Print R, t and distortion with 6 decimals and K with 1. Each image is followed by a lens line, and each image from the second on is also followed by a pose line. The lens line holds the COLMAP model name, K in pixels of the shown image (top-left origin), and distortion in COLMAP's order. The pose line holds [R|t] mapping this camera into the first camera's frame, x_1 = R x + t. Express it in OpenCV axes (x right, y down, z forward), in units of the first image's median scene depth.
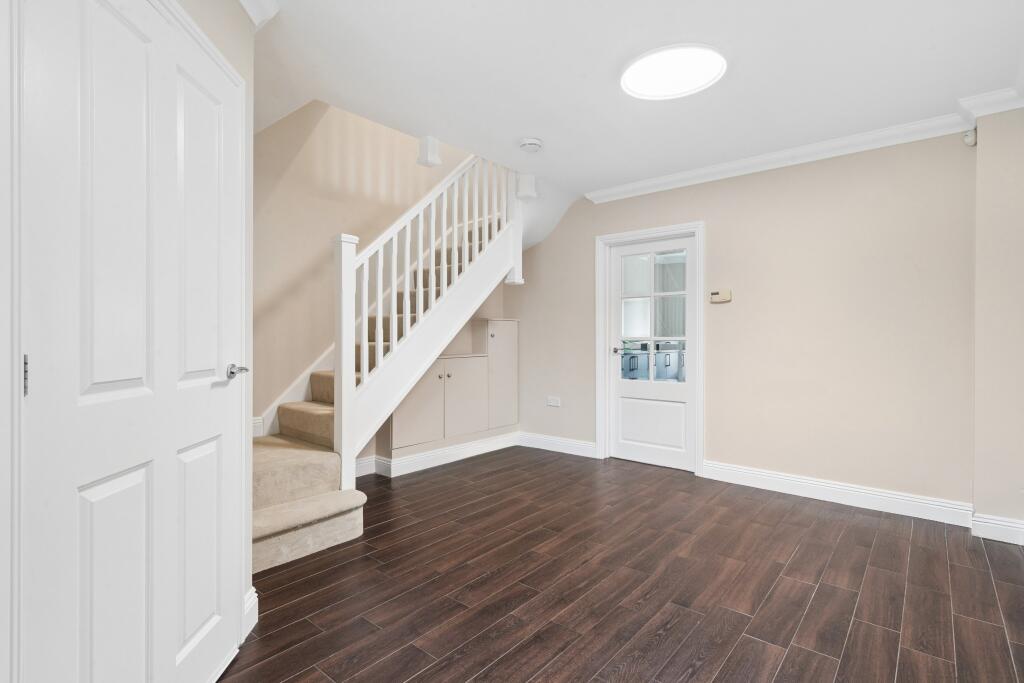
lens RADIAL K [[499.3, 0, 508.9], [0, 499.3, 334.5], [0, 0, 1]] dist [0.002024, 0.000175]
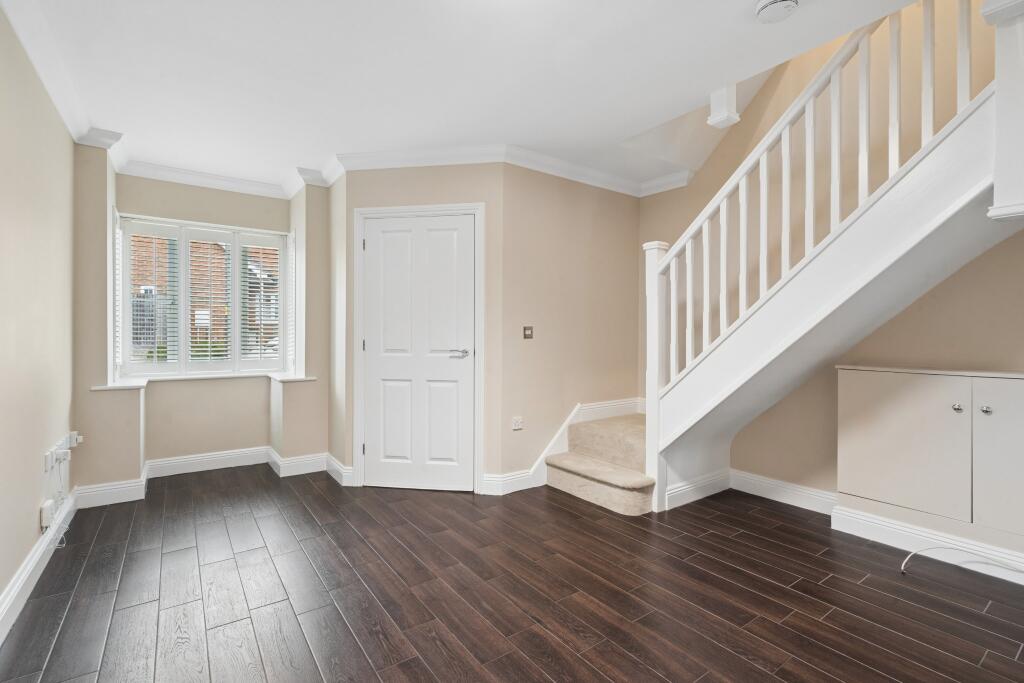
lens RADIAL K [[474.2, 0, 509.5], [0, 474.2, 340.2], [0, 0, 1]] dist [-0.001275, 0.000389]
pose [[-0.243954, 0.009534, -0.969740, 0.821126], [0.001684, 0.999954, 0.009408, 0.003401], [0.969785, 0.000662, -0.243959, 1.052609]]
